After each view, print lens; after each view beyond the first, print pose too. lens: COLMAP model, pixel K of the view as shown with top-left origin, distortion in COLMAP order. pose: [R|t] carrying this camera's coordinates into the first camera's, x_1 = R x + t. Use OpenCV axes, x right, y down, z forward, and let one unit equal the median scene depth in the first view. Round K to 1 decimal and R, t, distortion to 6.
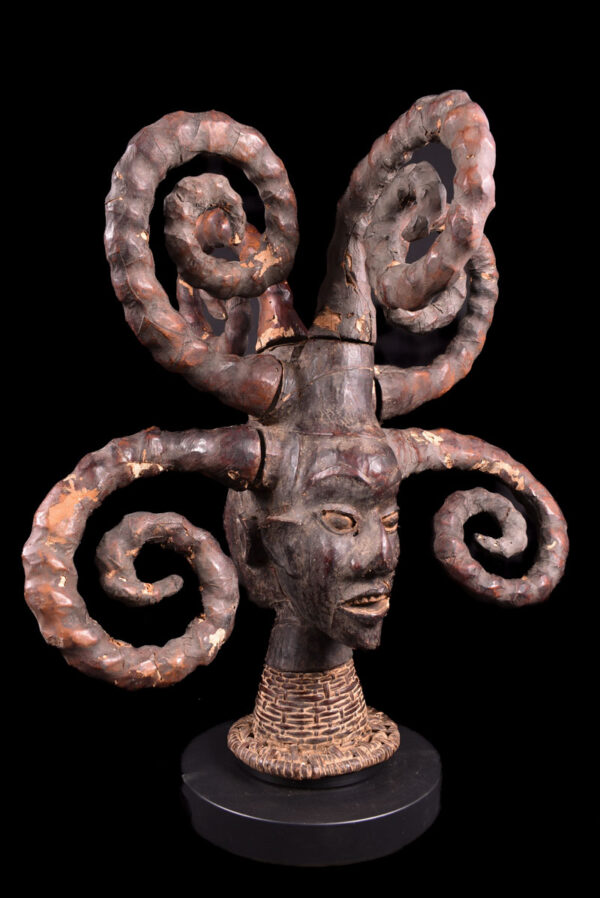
lens RADIAL K [[696.1, 0, 300.0], [0, 696.1, 449.0], [0, 0, 1]] dist [-0.089437, 0.000457]
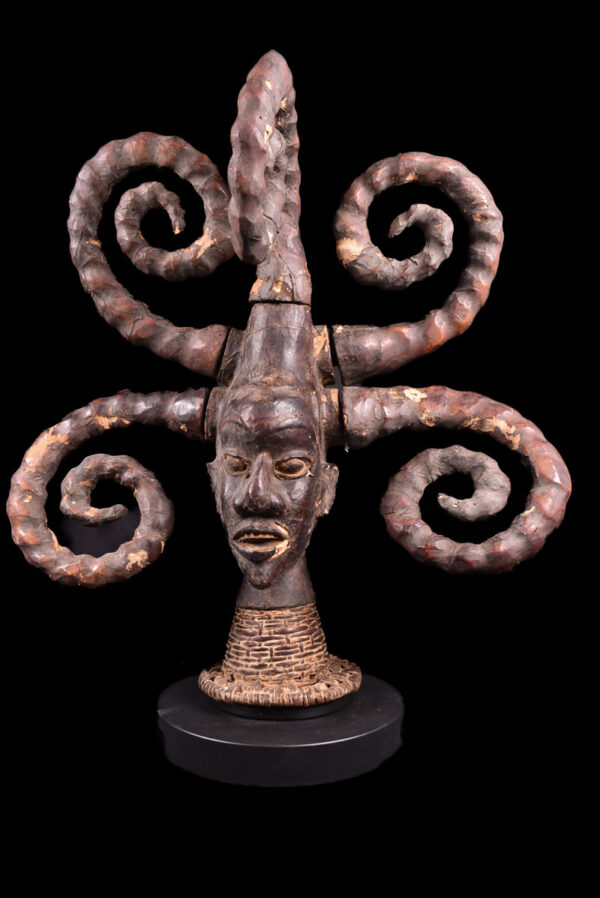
lens RADIAL K [[696.1, 0, 300.0], [0, 696.1, 449.0], [0, 0, 1]] dist [-0.089437, 0.000457]
pose [[0.816949, -0.013054, -0.576562, 0.715117], [-0.007650, 0.999411, -0.033467, 0.107088], [0.576659, 0.031751, 0.816368, 0.145429]]
